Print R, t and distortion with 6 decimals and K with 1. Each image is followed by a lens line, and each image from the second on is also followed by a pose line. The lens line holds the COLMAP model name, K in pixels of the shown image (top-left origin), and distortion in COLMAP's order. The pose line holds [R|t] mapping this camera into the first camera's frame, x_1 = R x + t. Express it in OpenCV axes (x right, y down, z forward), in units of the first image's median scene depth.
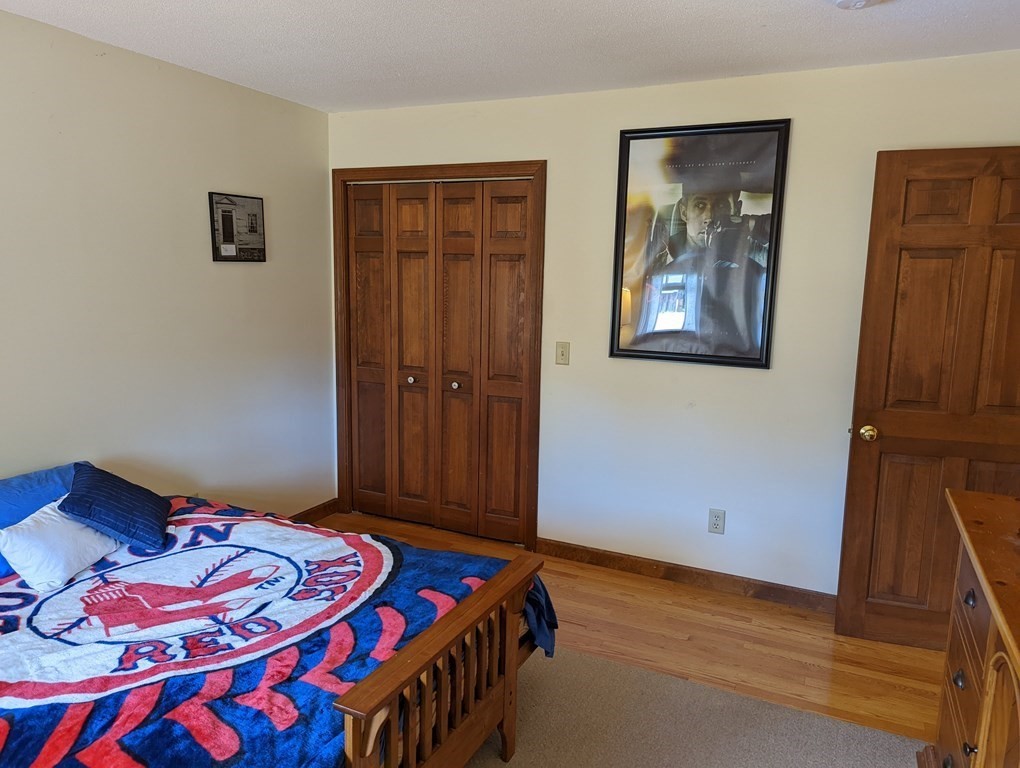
lens RADIAL K [[727.4, 0, 510.0], [0, 727.4, 384.0], [0, 0, 1]] dist [0.079191, -0.090856]
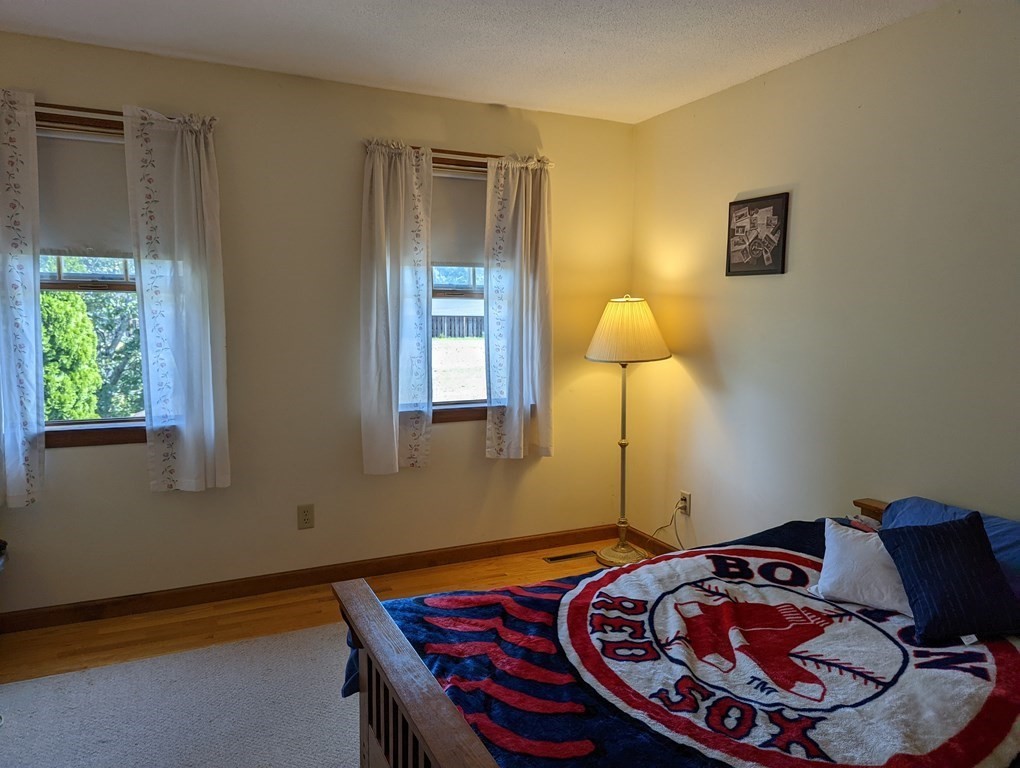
lens RADIAL K [[727.4, 0, 510.0], [0, 727.4, 384.0], [0, 0, 1]] dist [0.079191, -0.090856]
pose [[-0.635592, 0.049181, -0.770457, 0.379112], [-0.135323, 0.975421, 0.173899, -0.108984], [0.760073, 0.214789, -0.613315, 1.246743]]
